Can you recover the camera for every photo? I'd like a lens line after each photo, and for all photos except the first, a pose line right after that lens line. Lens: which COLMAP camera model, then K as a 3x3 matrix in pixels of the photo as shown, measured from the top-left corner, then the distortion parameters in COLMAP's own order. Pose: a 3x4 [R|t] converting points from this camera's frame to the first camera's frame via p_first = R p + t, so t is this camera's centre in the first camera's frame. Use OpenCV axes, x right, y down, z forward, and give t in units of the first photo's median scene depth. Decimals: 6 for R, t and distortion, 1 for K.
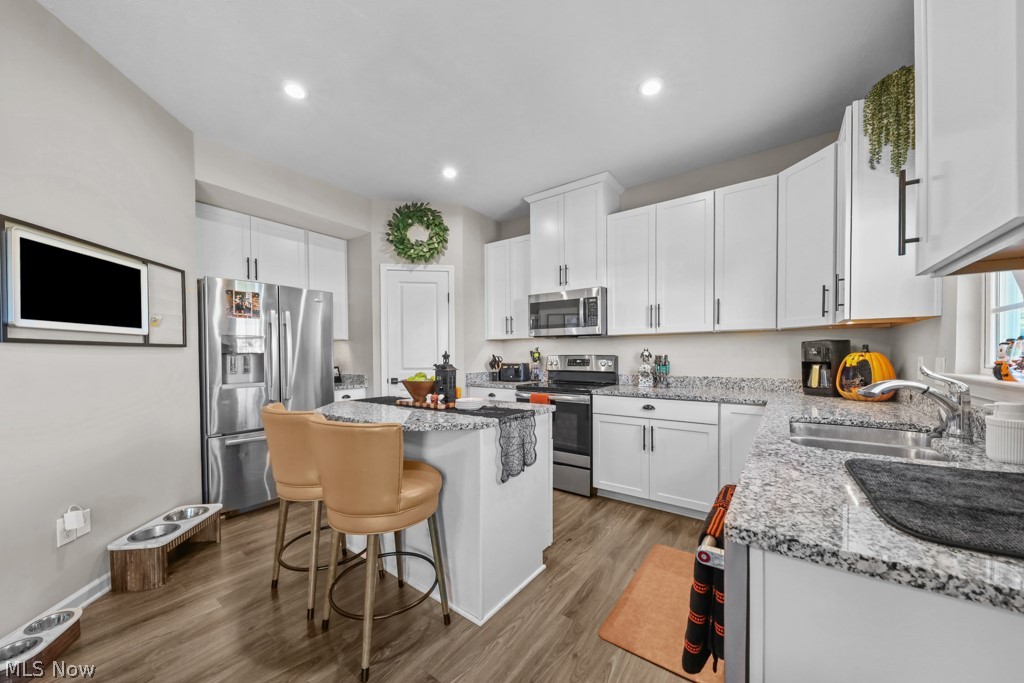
lens RADIAL K [[367.7, 0, 512.7], [0, 367.7, 357.4], [0, 0, 1]] dist [0.012228, 0.000049]
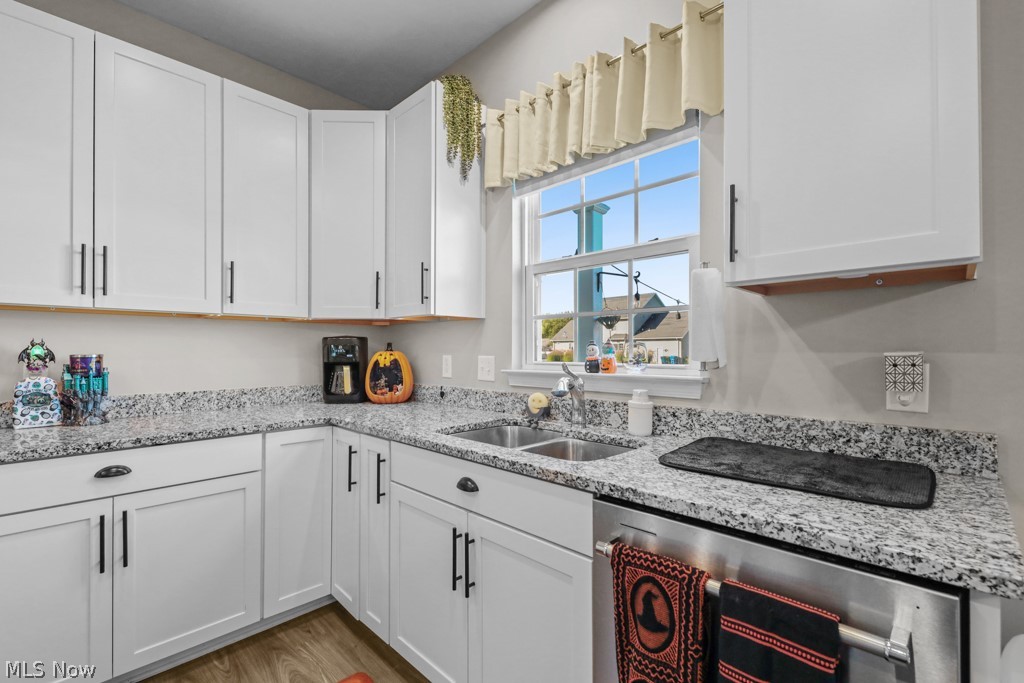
lens RADIAL K [[451.9, 0, 513.0], [0, 451.9, 347.3], [0, 0, 1]] dist [0.011052, -0.003097]
pose [[0.143808, 0.014327, 0.989502, -0.093715], [0.009250, 0.999832, -0.015821, -0.001633], [-0.989562, 0.011428, 0.143652, 0.374293]]
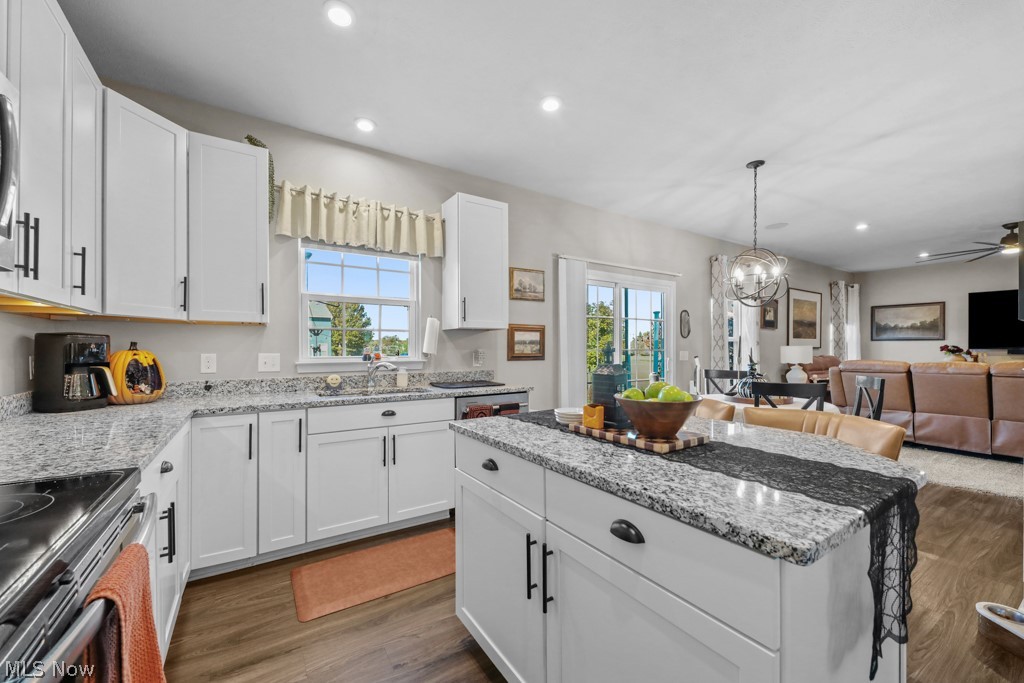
lens RADIAL K [[411.0, 0, 517.3], [0, 411.0, 348.2], [0, 0, 1]] dist [0.014793, -0.001923]
pose [[-0.938708, 0.007753, 0.344625, -0.194096], [0.010178, 0.999935, 0.005228, -0.009819], [-0.344562, 0.008415, -0.938726, 1.142424]]
